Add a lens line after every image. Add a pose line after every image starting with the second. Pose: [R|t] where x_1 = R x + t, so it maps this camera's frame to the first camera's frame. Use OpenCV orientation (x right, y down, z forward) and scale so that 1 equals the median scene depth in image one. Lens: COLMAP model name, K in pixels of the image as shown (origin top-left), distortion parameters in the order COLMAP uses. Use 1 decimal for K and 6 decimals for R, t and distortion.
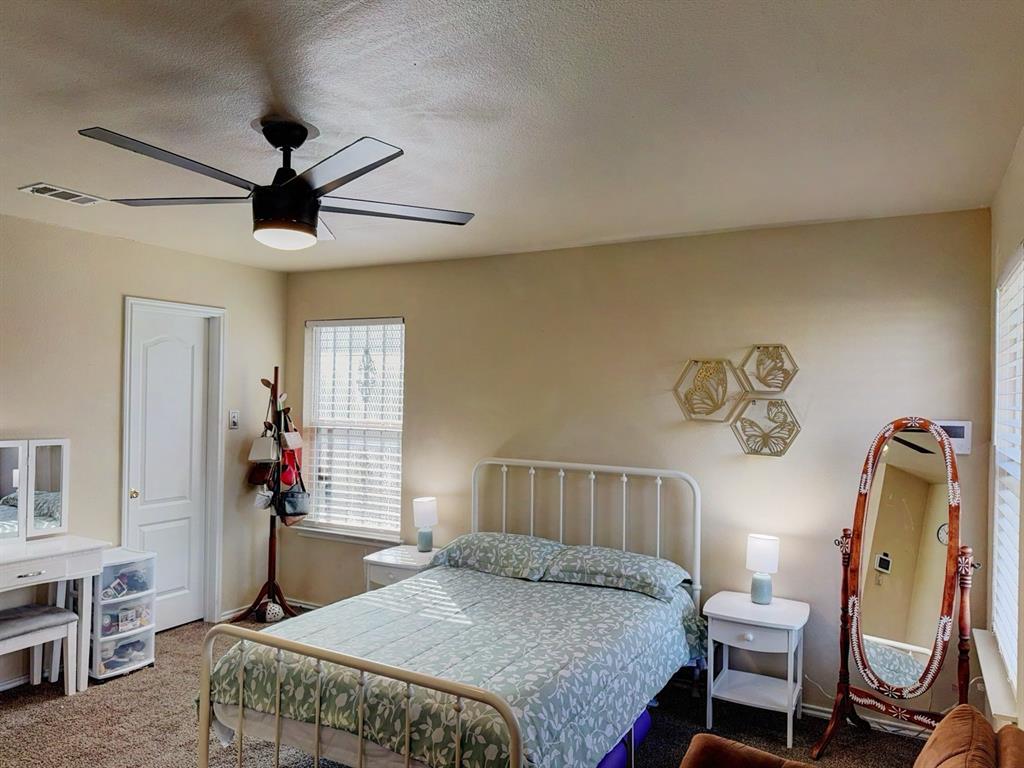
lens RADIAL K [[719.5, 0, 512.0], [0, 719.5, 384.0], [0, 0, 1]] dist [0.117196, -0.157644]
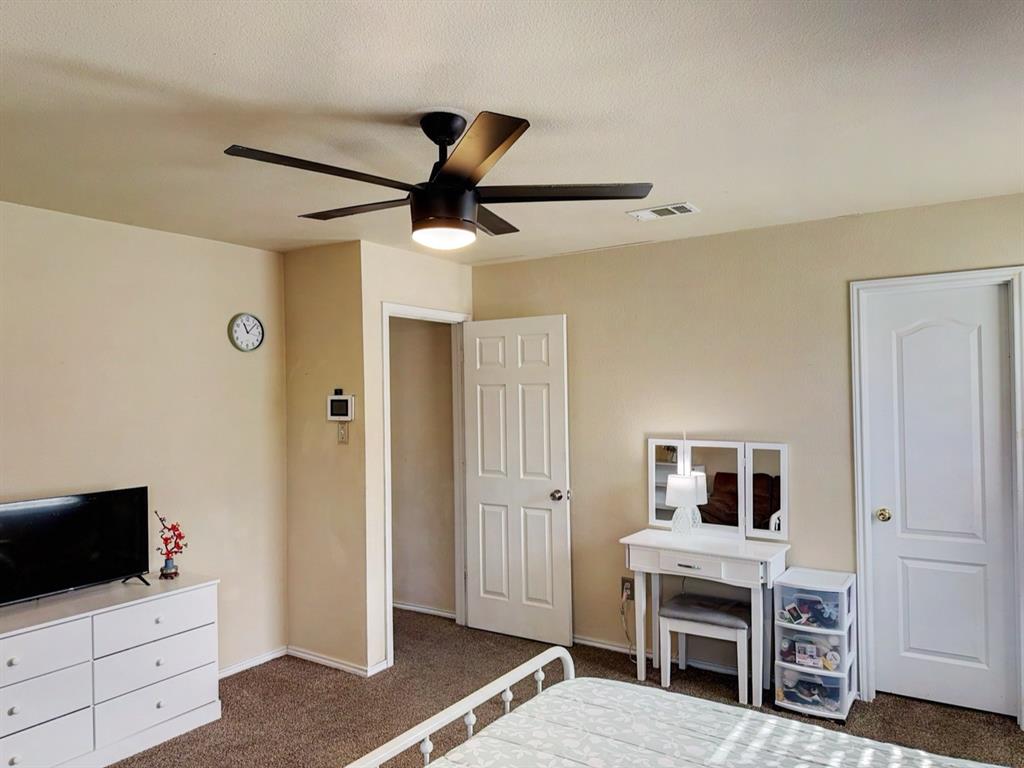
lens RADIAL K [[727.1, 0, 512.0], [0, 727.1, 384.0], [0, 0, 1]] dist [-0.000961, -0.003644]
pose [[-0.074470, -0.031540, -0.996724, 0.384788], [0.027767, 0.999047, -0.033688, 0.019135], [0.996837, -0.030185, -0.073524, 0.737639]]
